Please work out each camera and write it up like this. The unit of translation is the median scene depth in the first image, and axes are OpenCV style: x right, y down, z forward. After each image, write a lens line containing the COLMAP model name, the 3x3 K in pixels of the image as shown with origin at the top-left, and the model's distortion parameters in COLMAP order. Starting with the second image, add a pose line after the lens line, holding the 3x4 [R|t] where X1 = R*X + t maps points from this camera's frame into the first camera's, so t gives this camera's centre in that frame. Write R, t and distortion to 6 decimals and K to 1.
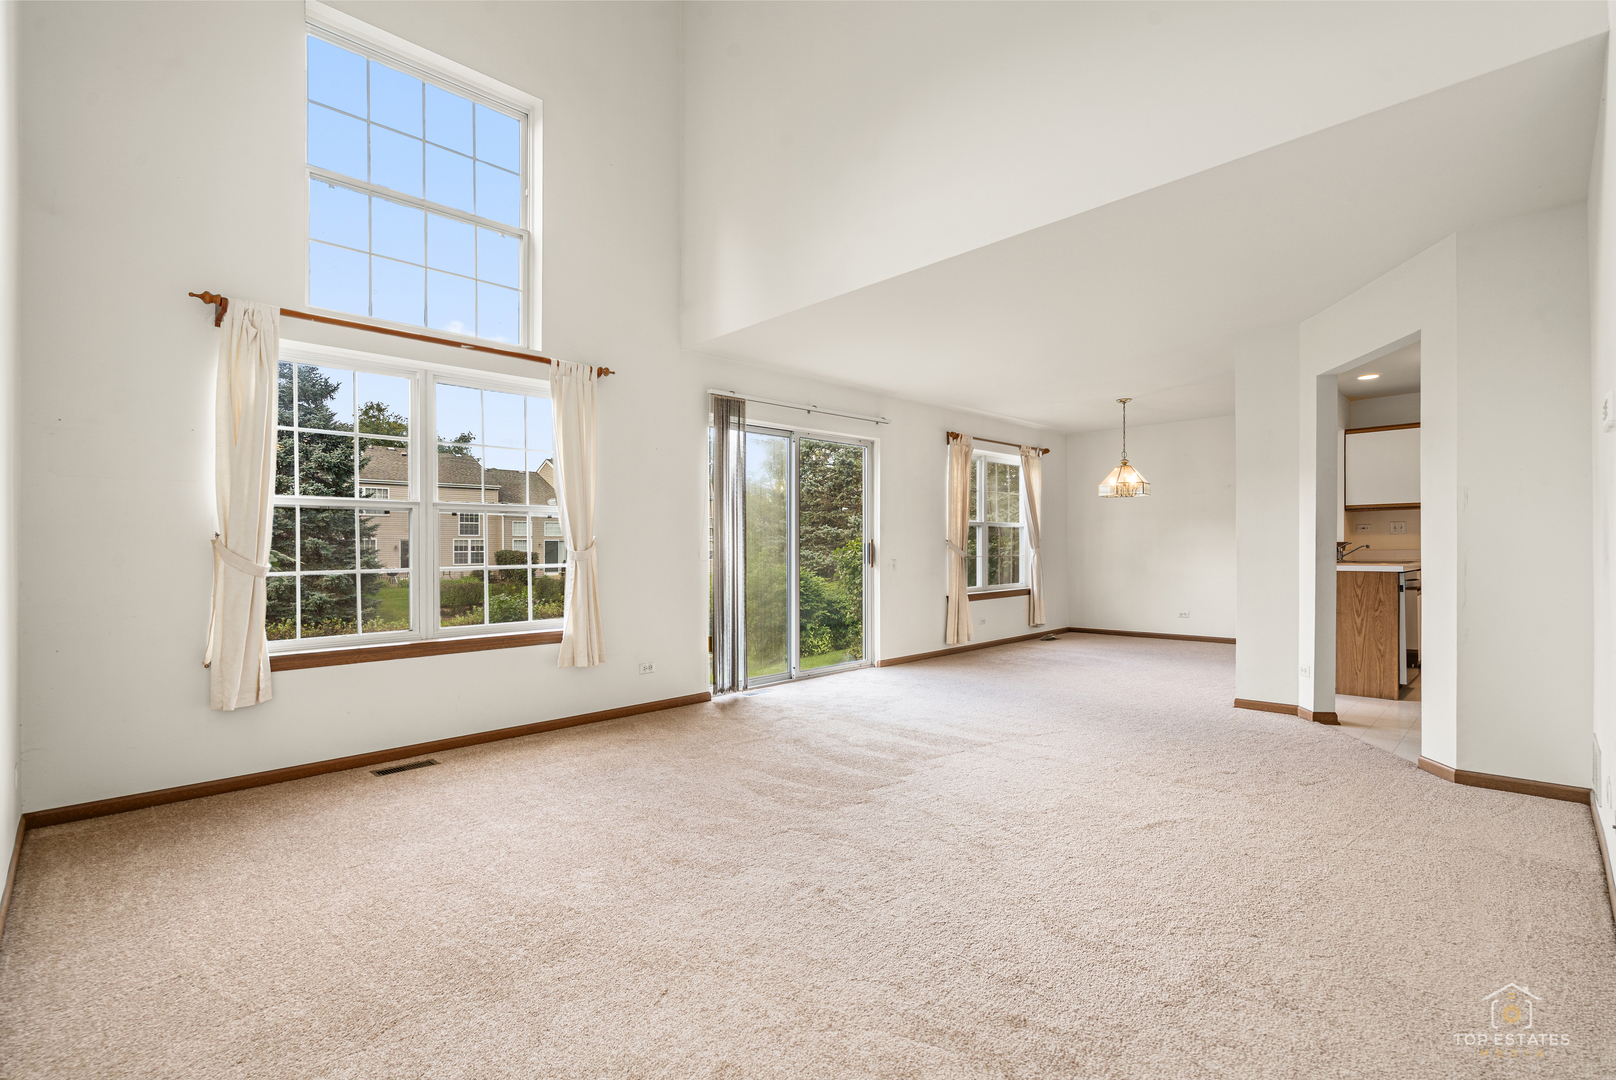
lens RADIAL K [[712.9, 0, 817.3], [0, 712.9, 553.3], [0, 0, 1]] dist [-0.031568, 0.000068]
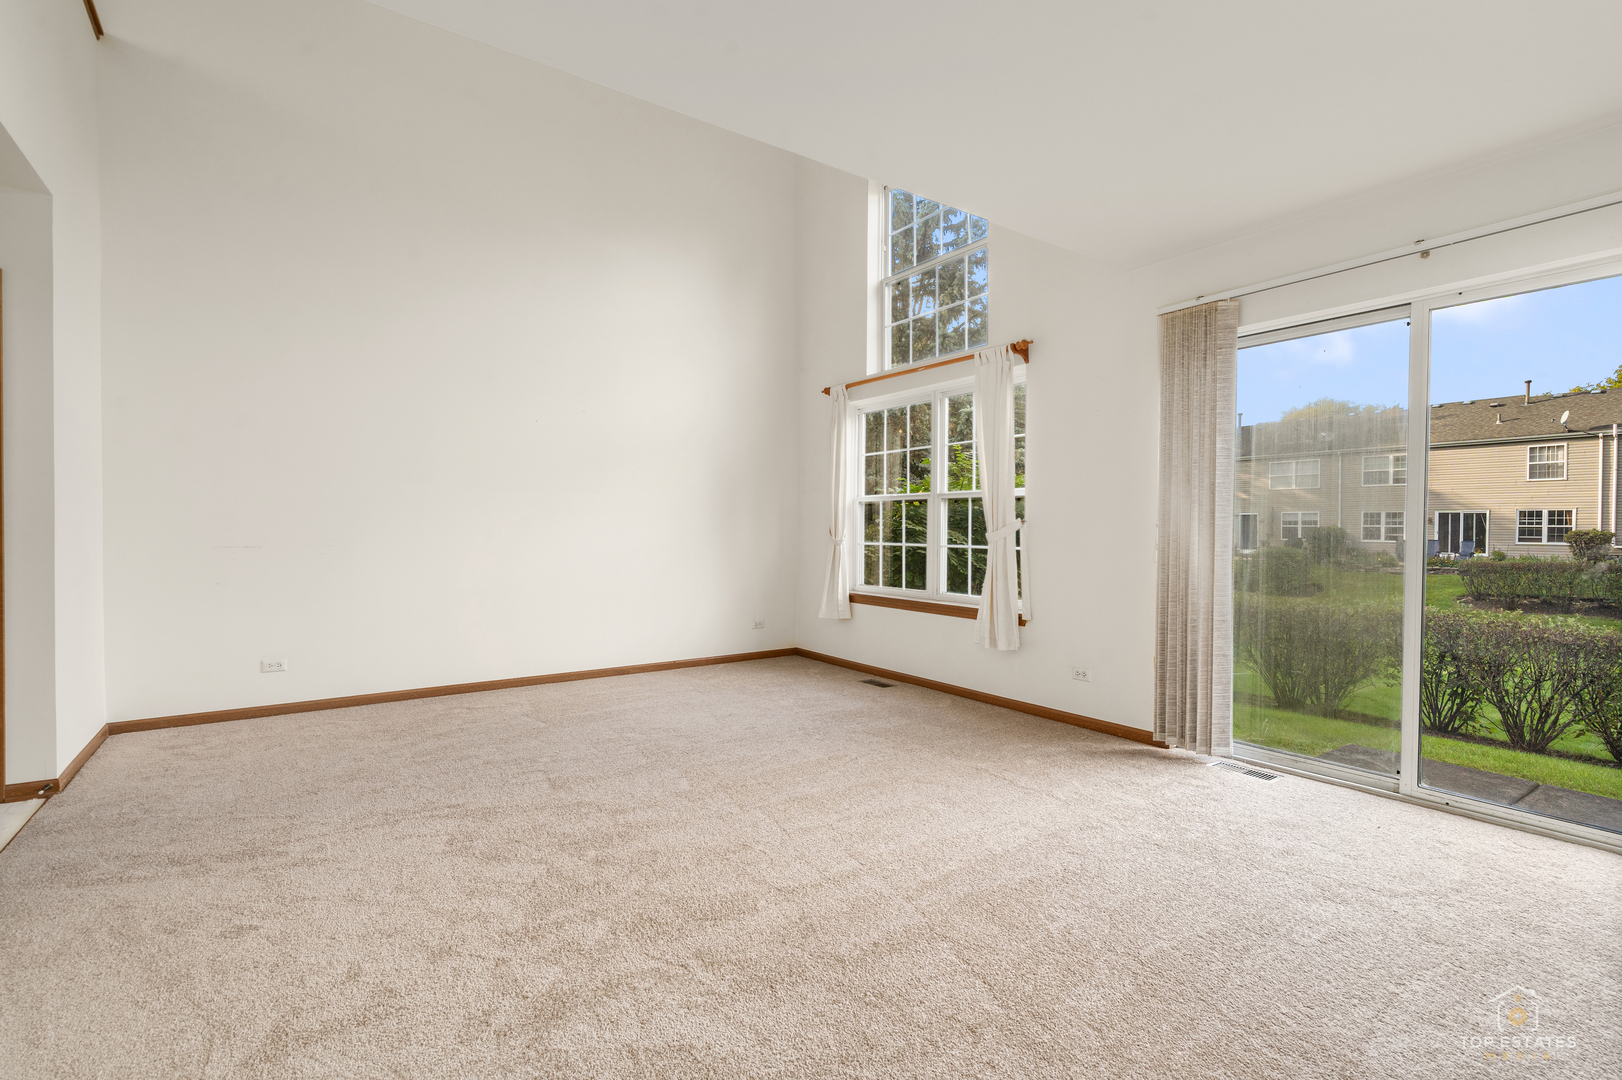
lens RADIAL K [[754.2, 0, 811.0], [0, 754.2, 540.0], [0, 0, 1]] dist [0.000418, 0.000162]
pose [[-0.176618, 0.014430, -0.984174, 0.949595], [-0.007085, 0.999848, 0.015931, -0.011877], [0.984254, 0.009787, -0.176489, 1.030140]]
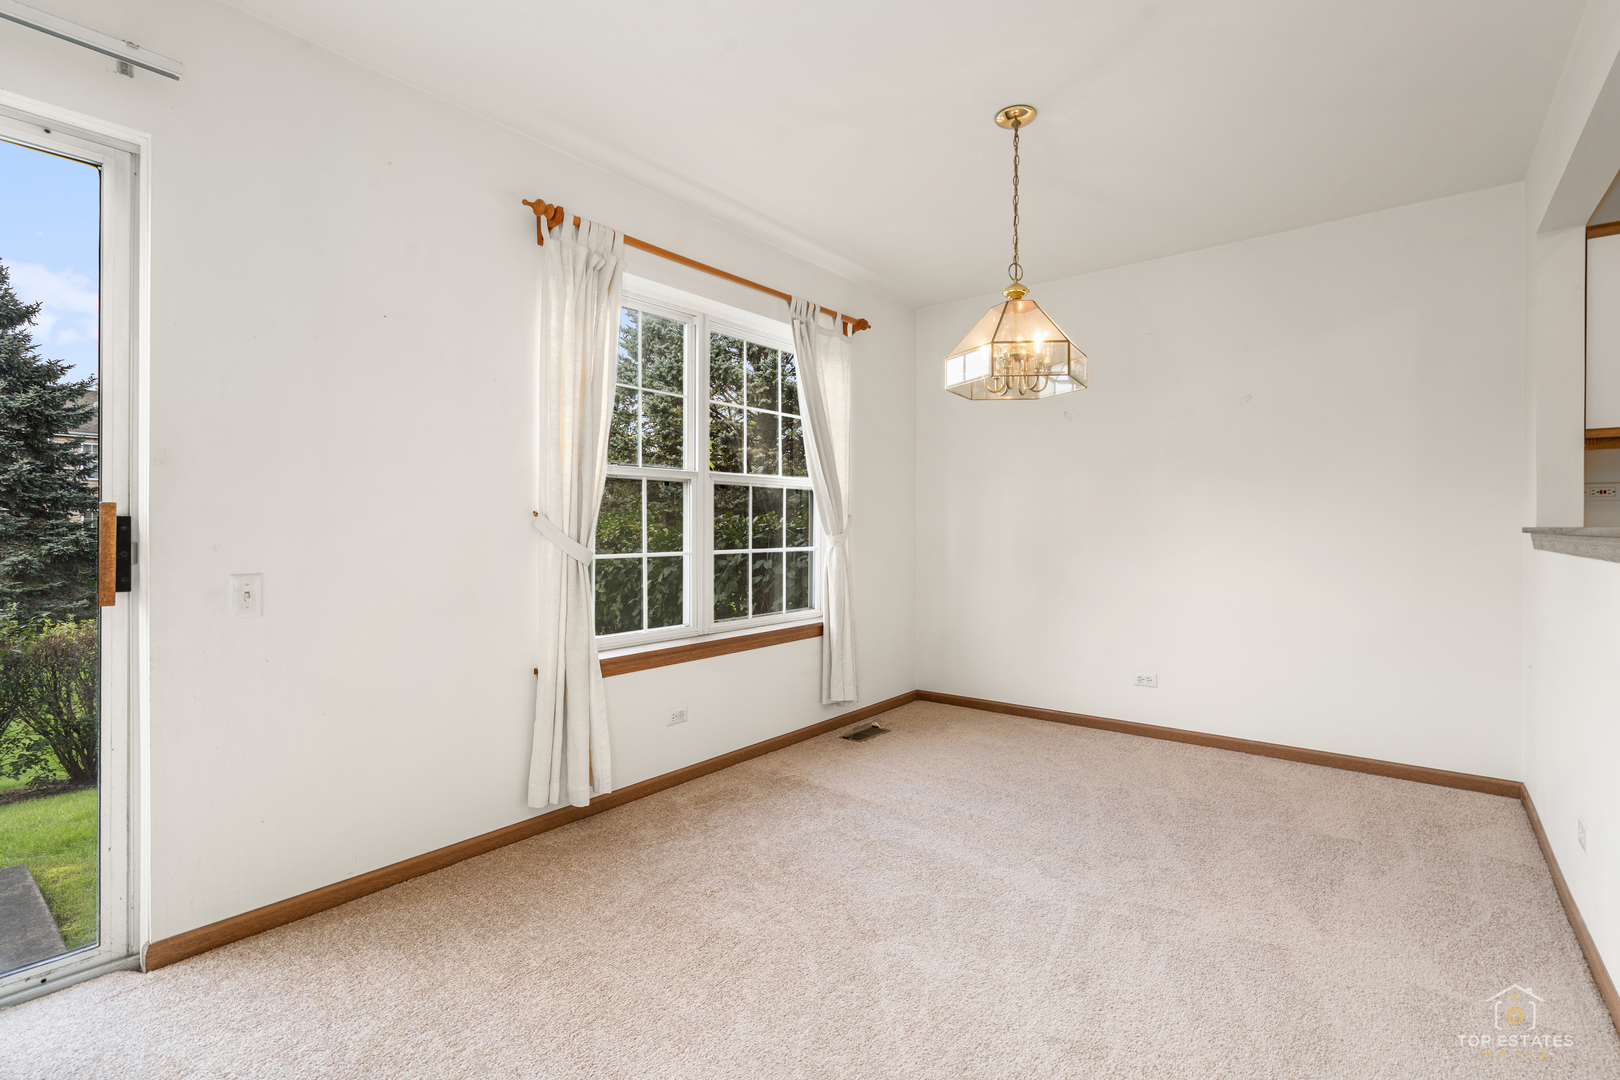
lens RADIAL K [[743.6, 0, 811.0], [0, 743.6, 531.8], [0, 0, 1]] dist [0.008332, 0.000133]
pose [[0.994051, 0.005898, 0.108755, 0.262803], [-0.005466, 0.999976, -0.004272, -0.006966], [-0.108778, 0.003652, 0.994059, 0.577355]]
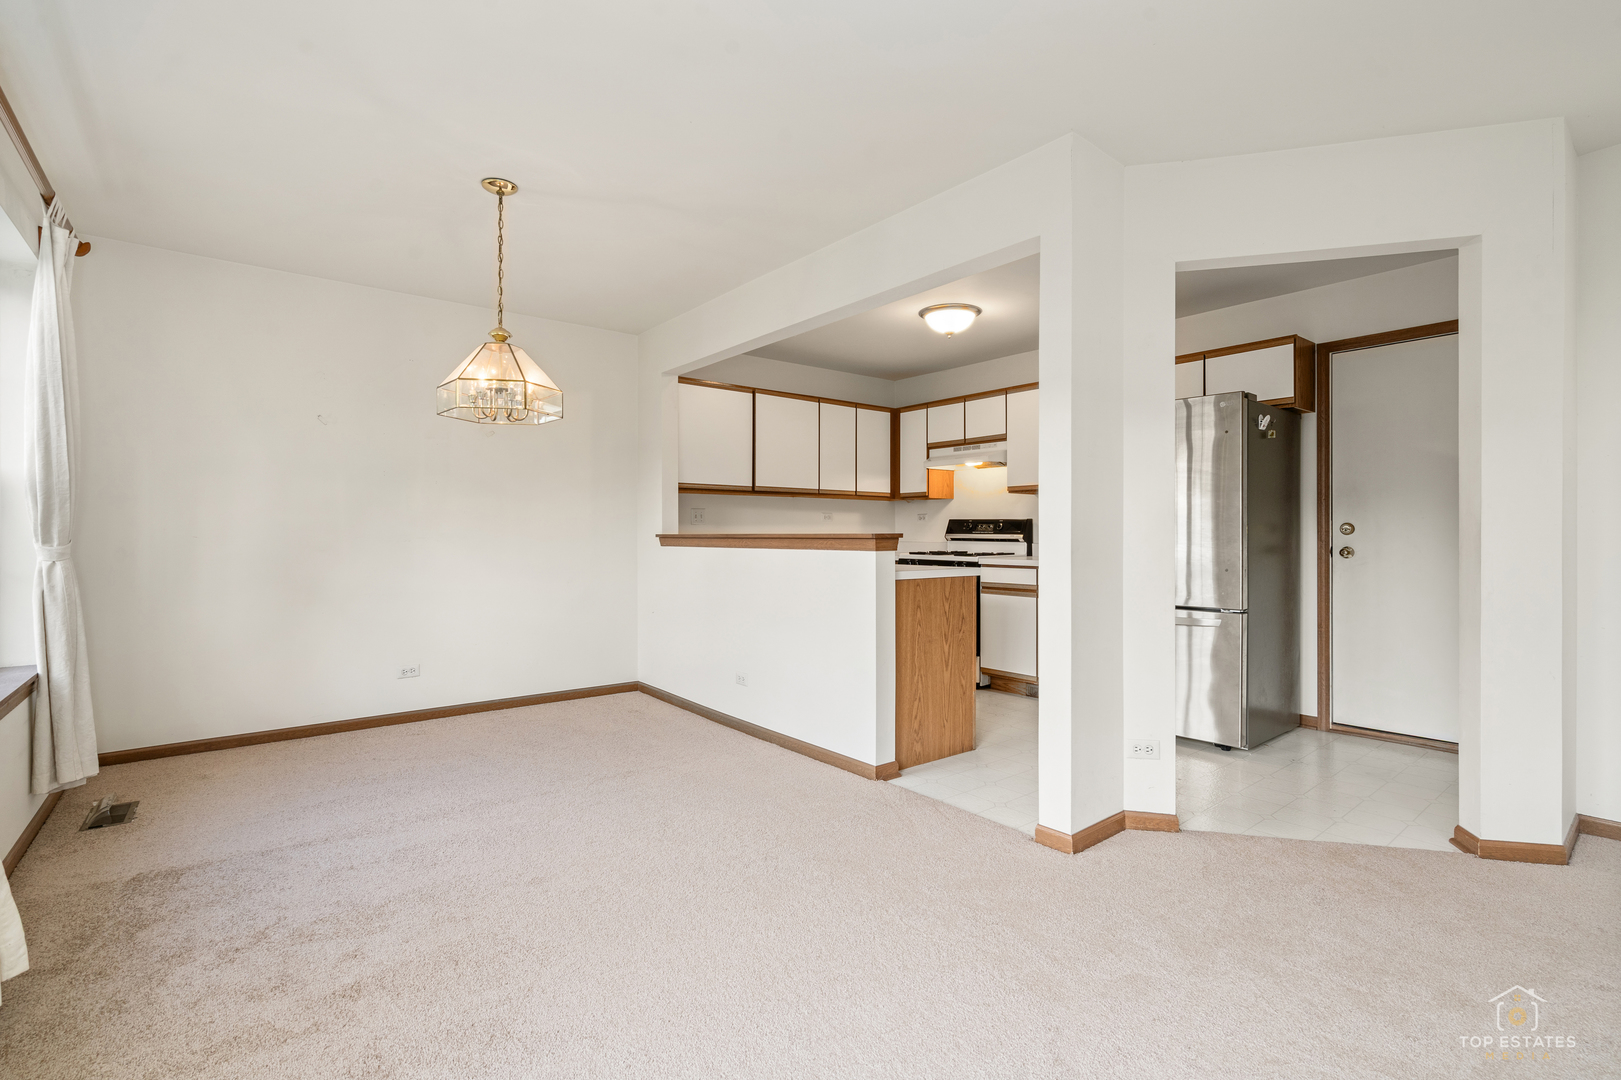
lens RADIAL K [[737.3, 0, 810.5], [0, 737.3, 540.0], [0, 0, 1]] dist [-0.002456, 0.000078]
pose [[0.132155, 0.000190, 0.991229, 0.027939], [0.005293, 0.999986, -0.000897, -0.006652], [-0.991215, 0.005365, 0.132152, 0.685799]]
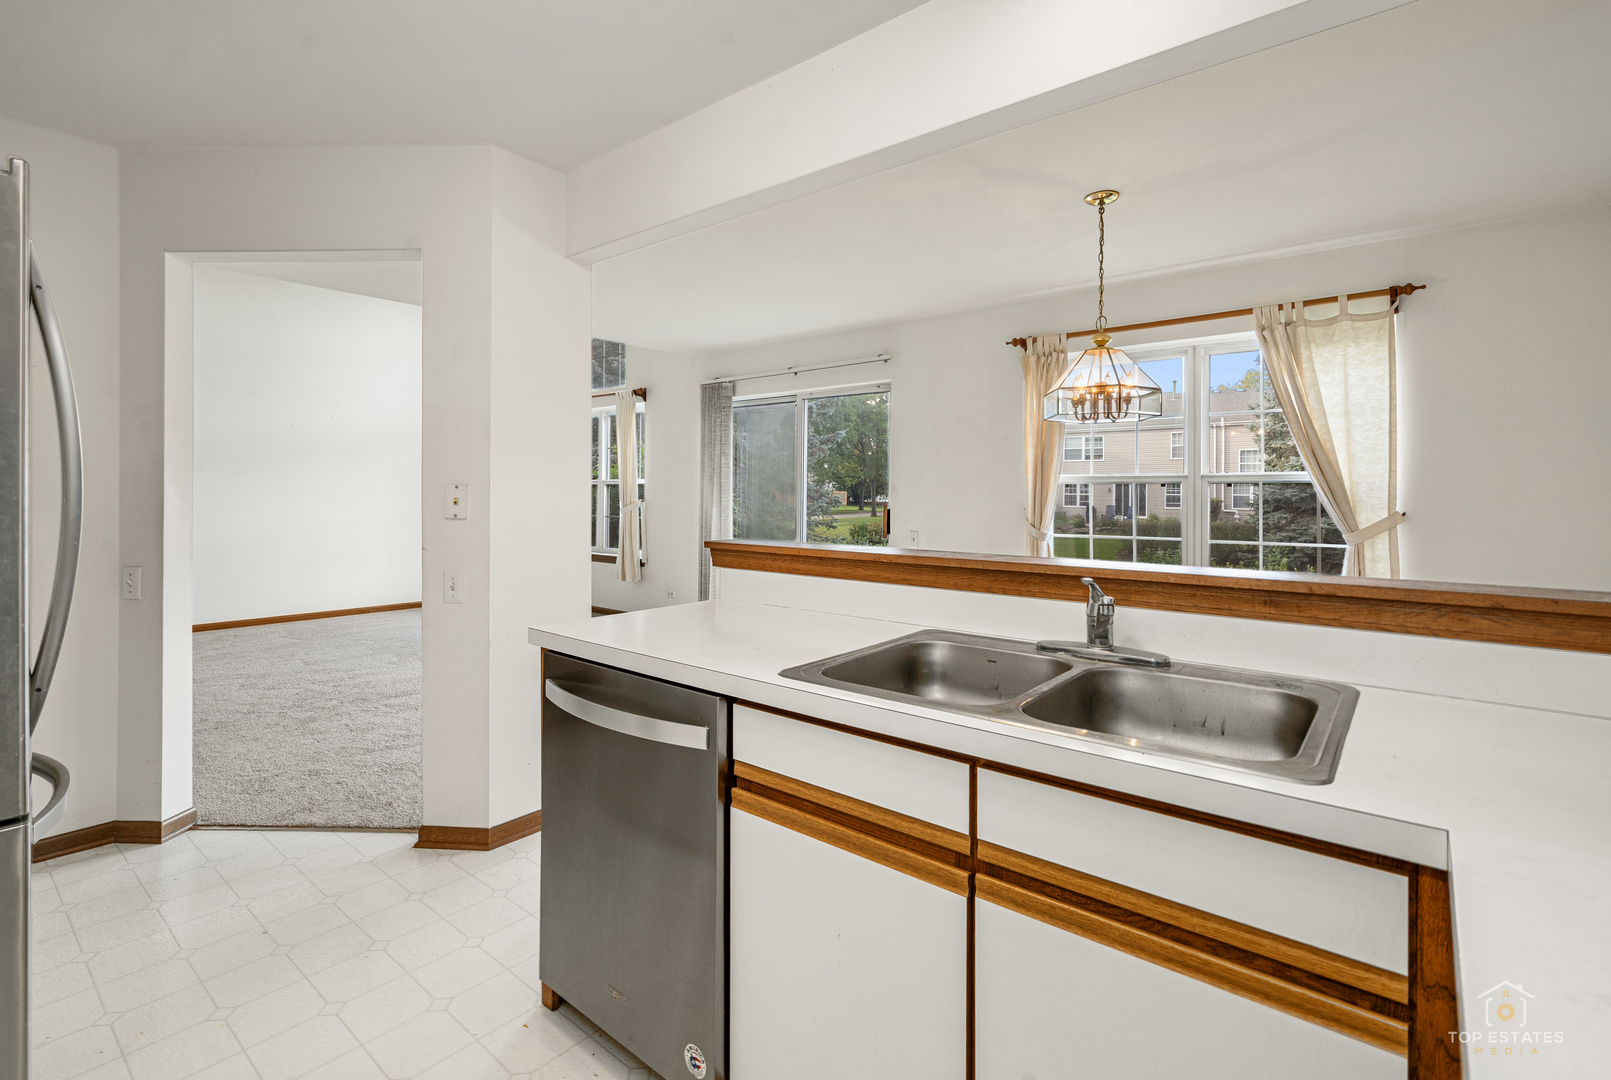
lens RADIAL K [[753.0, 0, 807.7], [0, 753.0, 508.4], [0, 0, 1]] dist [-0.000512, 0.000670]
pose [[0.085022, 0.019122, -0.996196, 1.289927], [-0.009879, 0.999783, 0.018348, -0.028483], [0.996330, 0.008281, 0.085193, 1.214266]]
